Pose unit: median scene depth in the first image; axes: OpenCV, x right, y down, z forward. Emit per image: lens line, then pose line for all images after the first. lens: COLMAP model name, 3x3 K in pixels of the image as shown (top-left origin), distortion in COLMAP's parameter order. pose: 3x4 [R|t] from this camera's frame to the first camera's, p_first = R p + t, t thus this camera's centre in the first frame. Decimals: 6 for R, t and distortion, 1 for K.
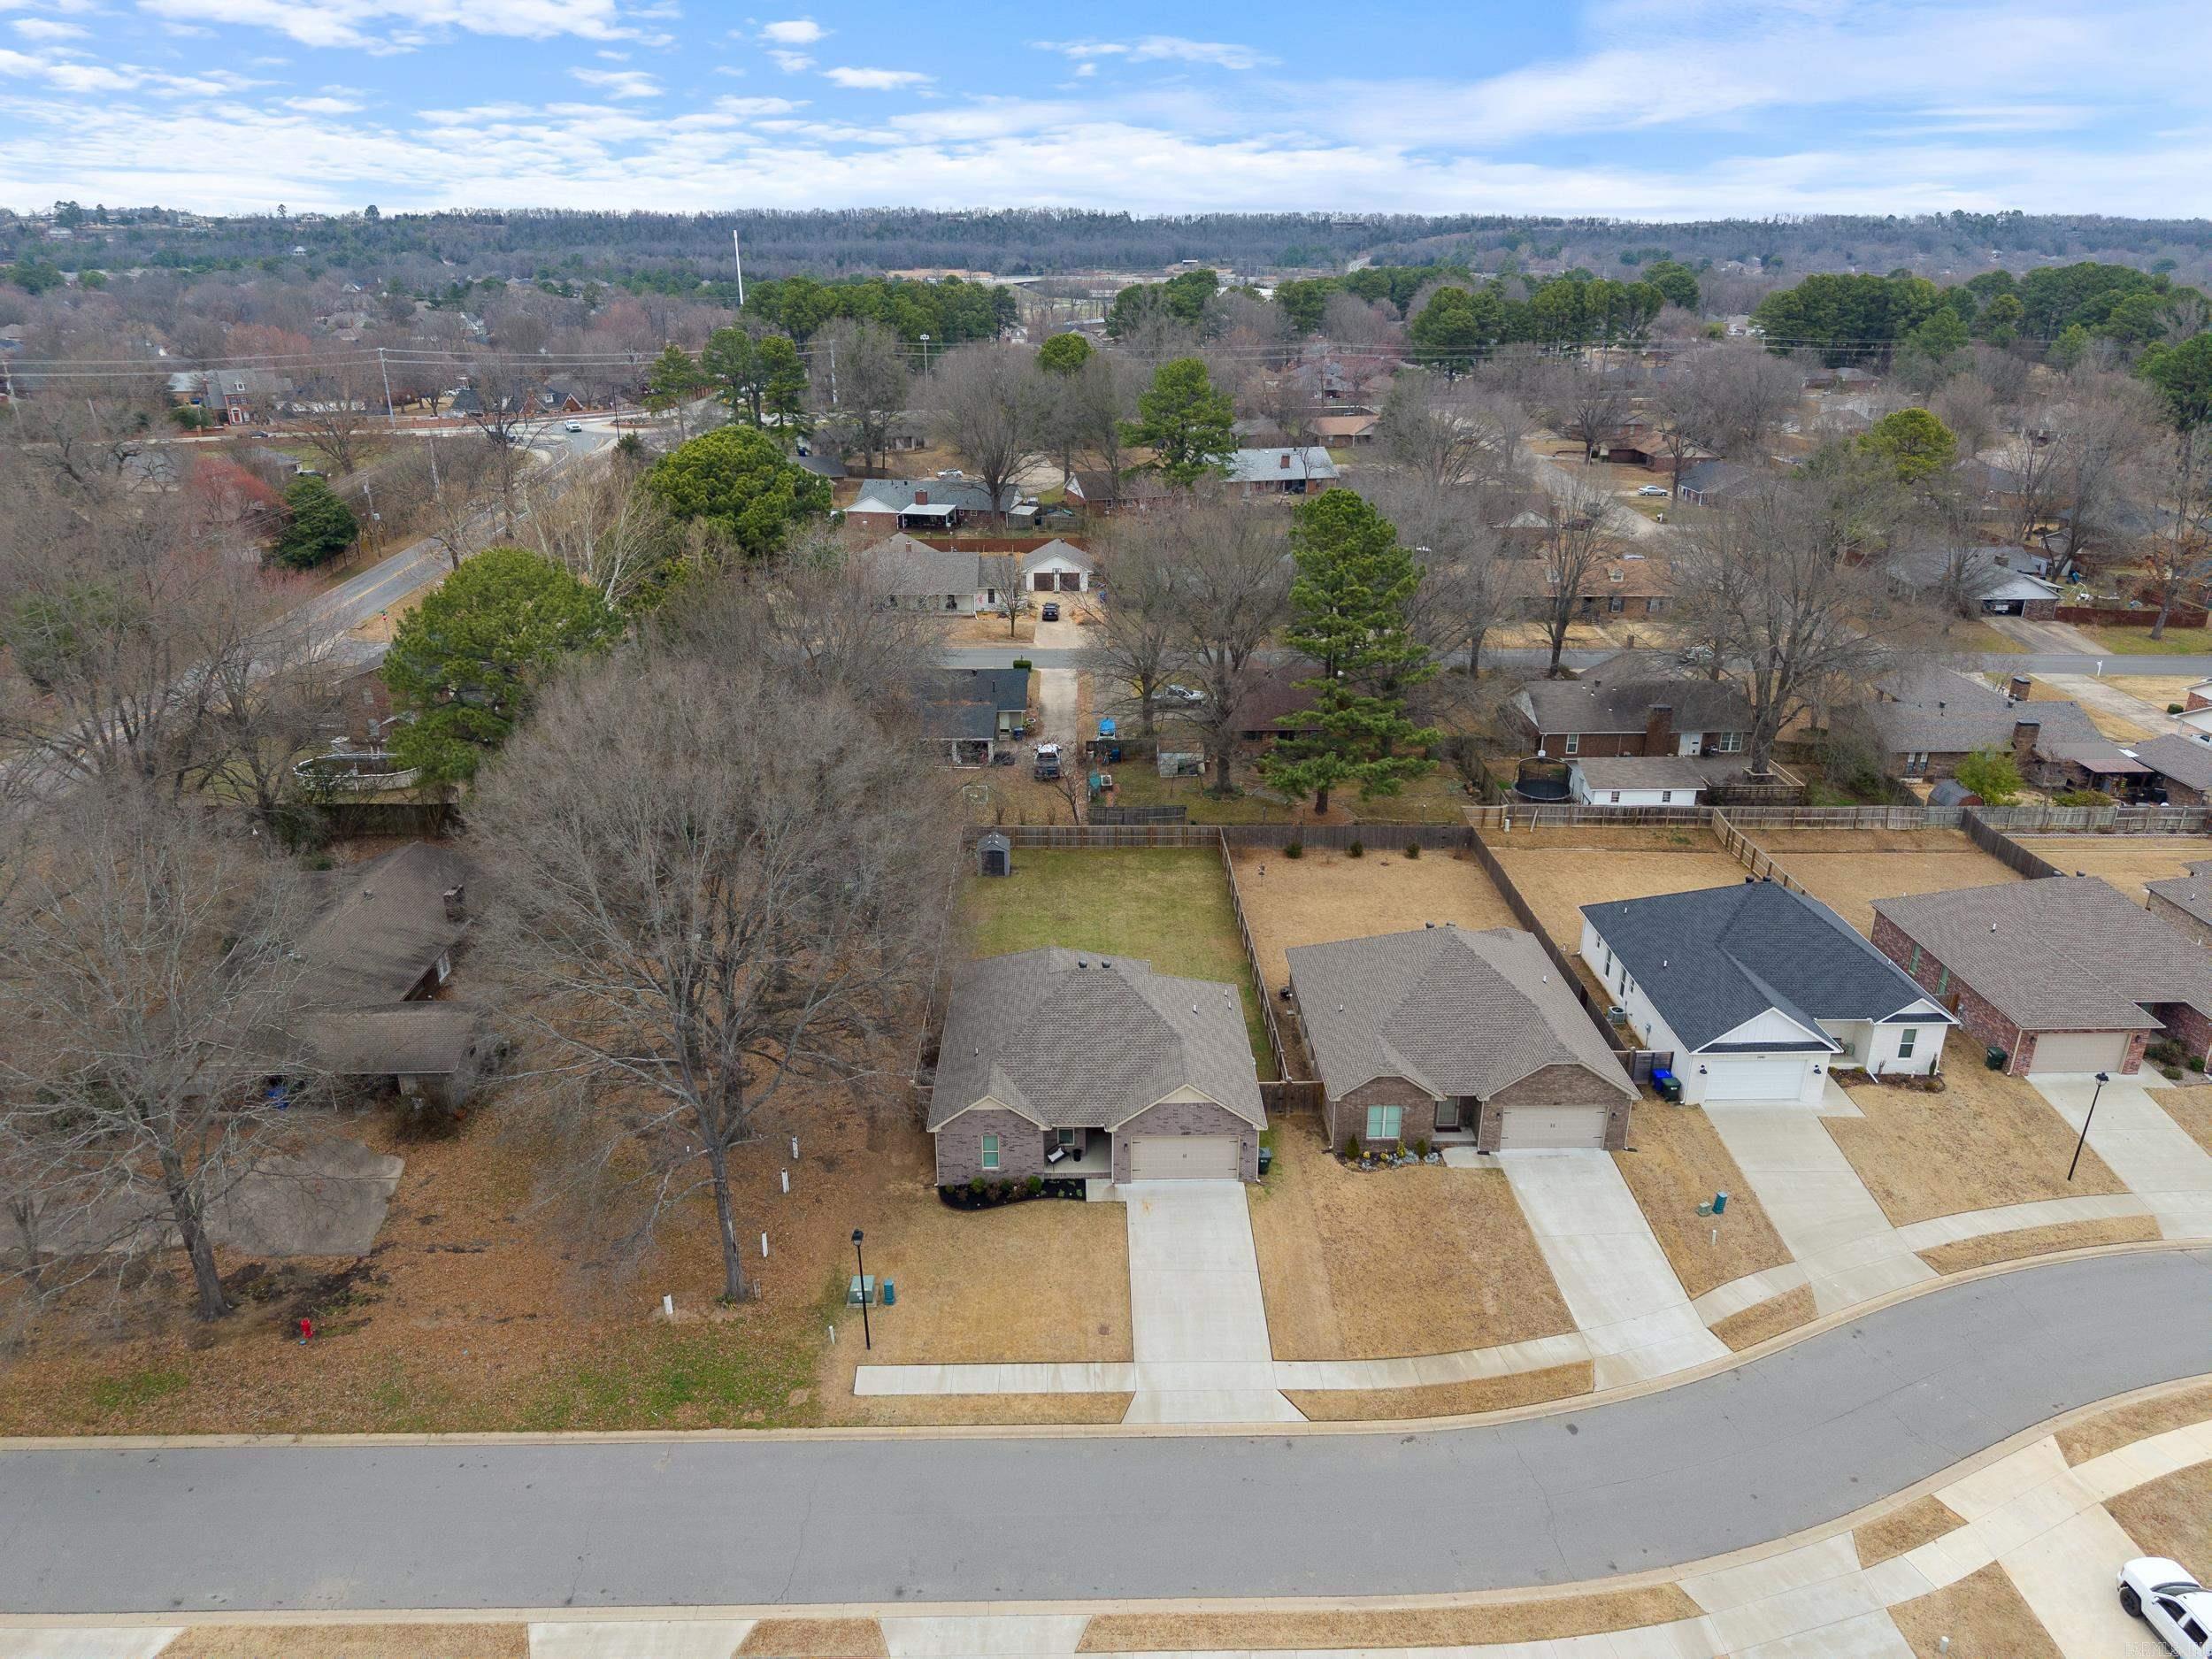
lens RADIAL K [[1479.7, 0, 1106.0], [0, 1479.7, 829.5], [0, 0, 1]] dist [0.017770, -0.014979]
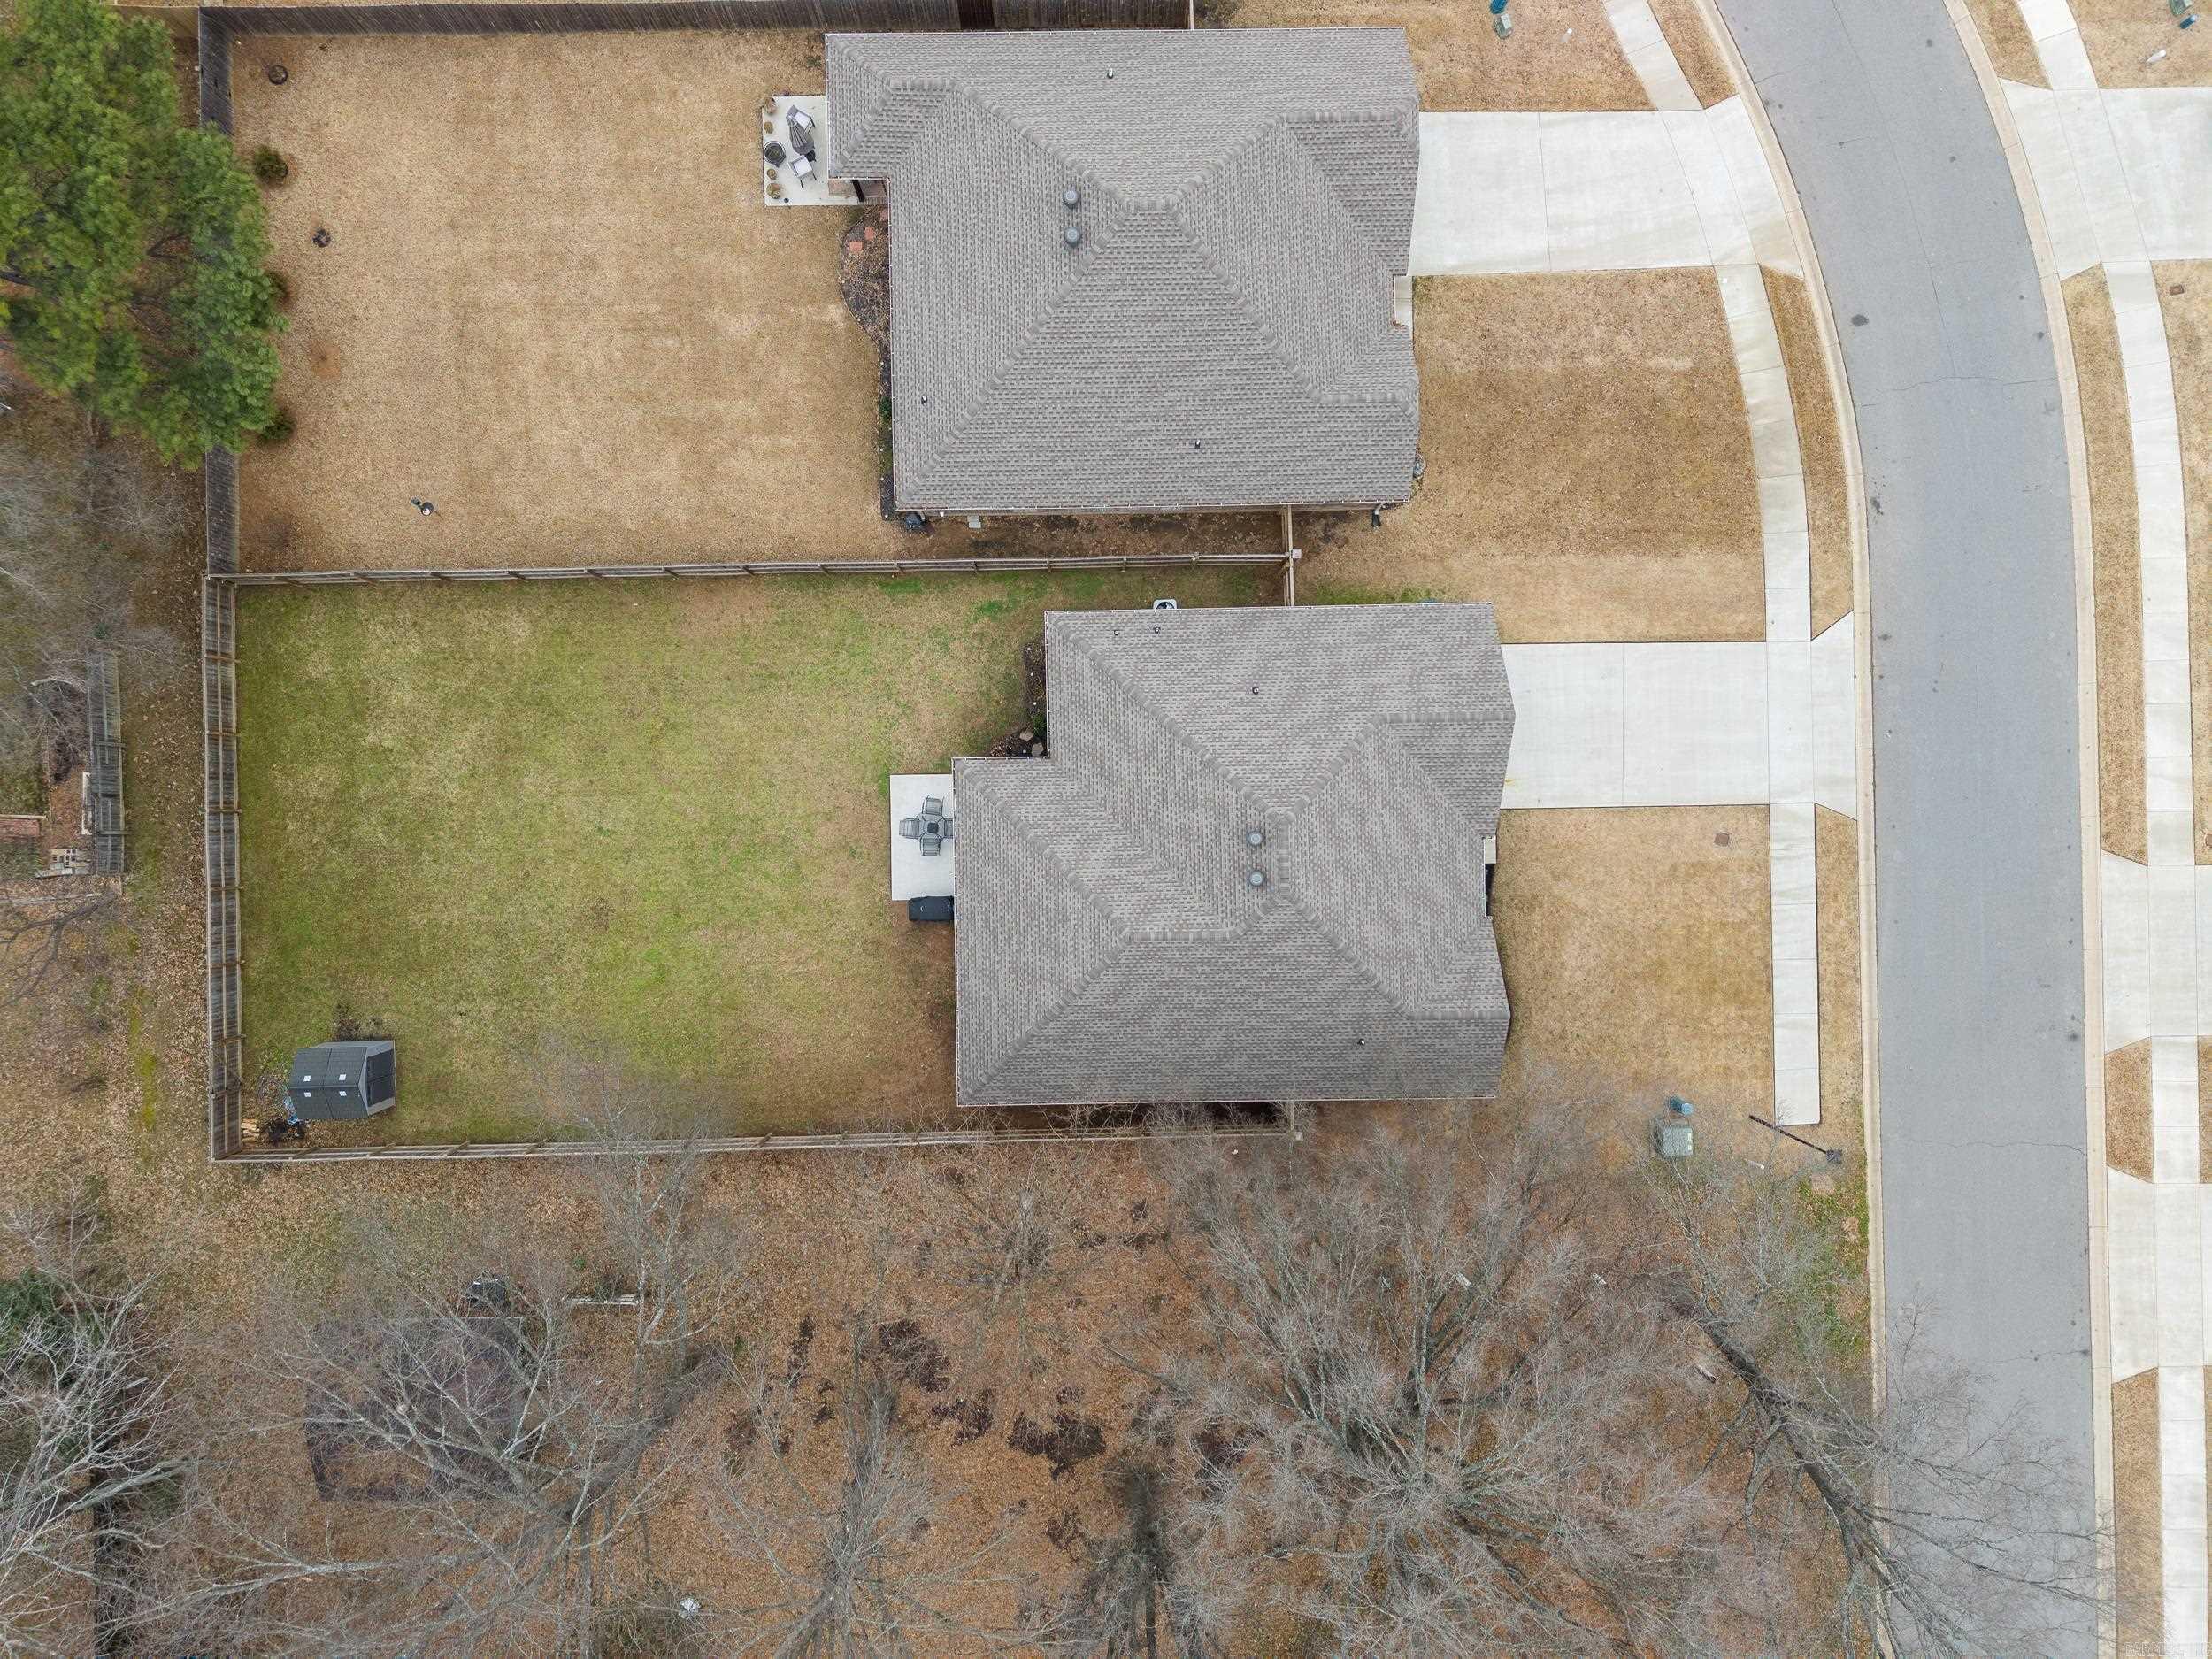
lens RADIAL K [[1491.0, 0, 1102.2], [0, 1491.0, 808.7], [0, 0, 1]] dist [0.017593, -0.017713]
pose [[0.002018, -0.999988, -0.004371, 0.014845], [0.354459, -0.003371, 0.935066, -0.449553], [-0.935070, -0.003437, 0.354448, 0.812000]]
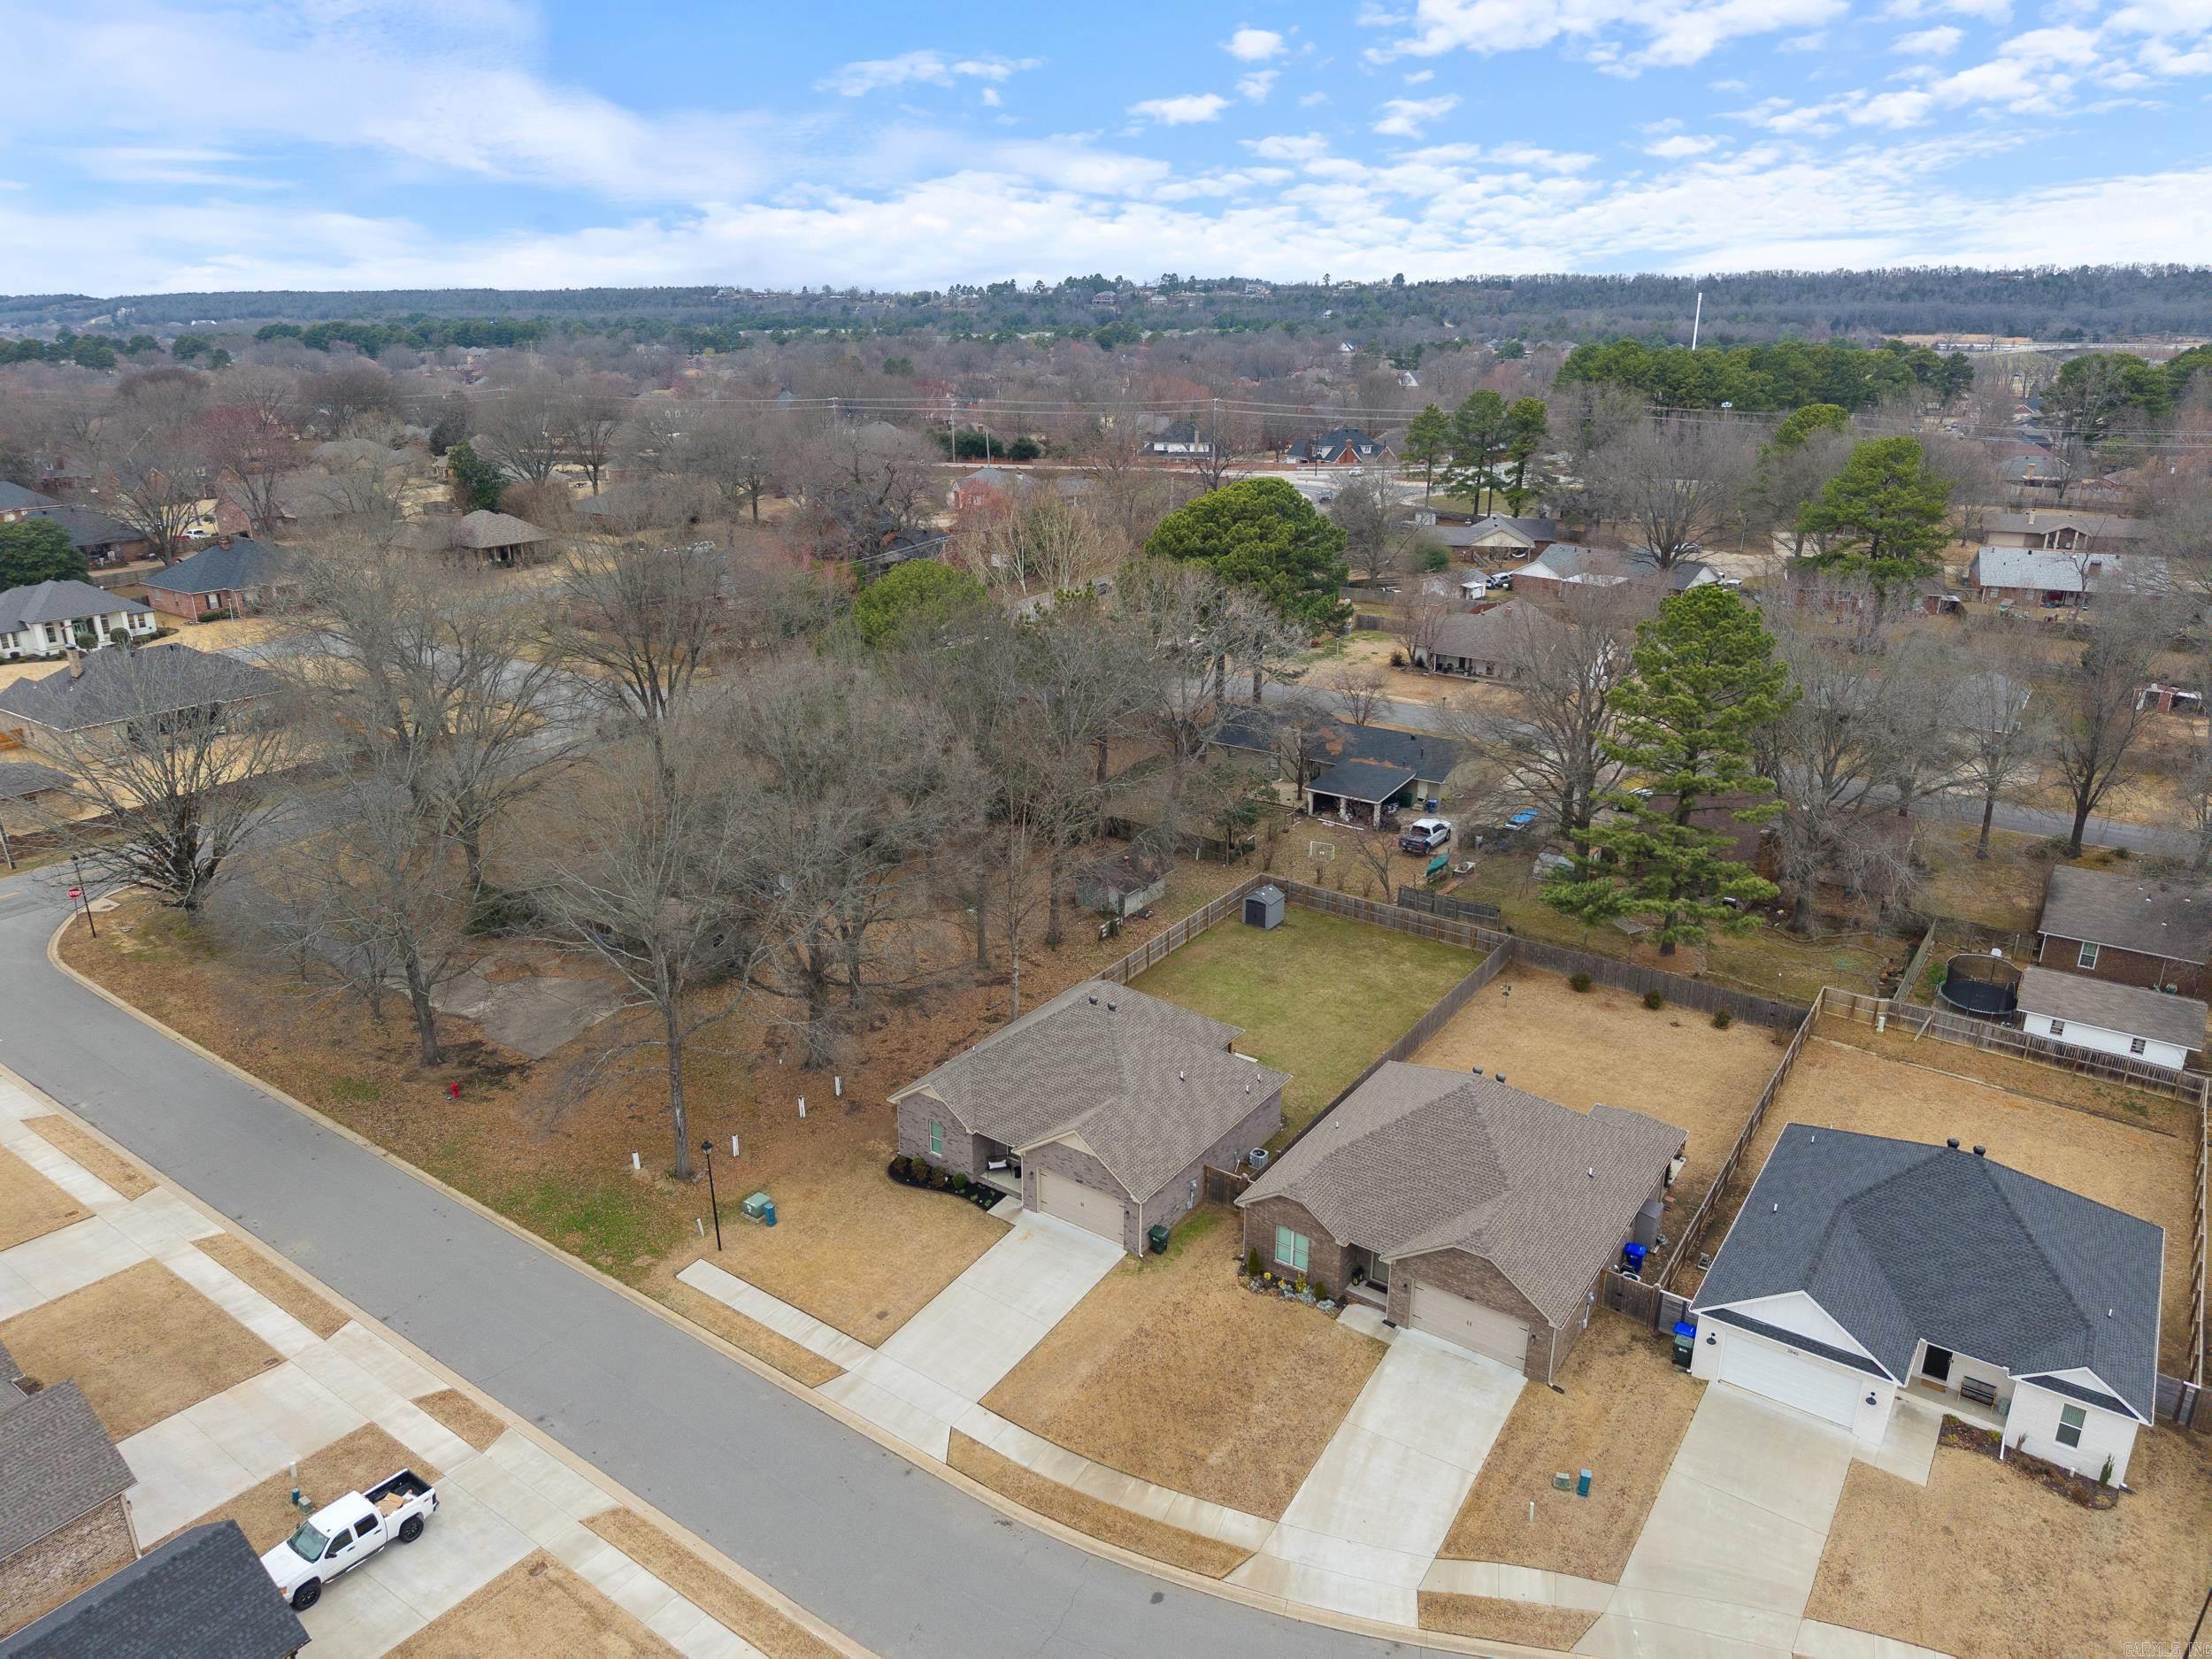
lens RADIAL K [[1491.0, 0, 1102.2], [0, 1491.0, 808.7], [0, 0, 1]] dist [0.017593, -0.017713]
pose [[0.804442, 0.189194, -0.563097, 0.520727], [-0.218103, 0.975790, 0.016271, -0.053723], [0.552543, 0.109724, 0.826230, 0.128466]]
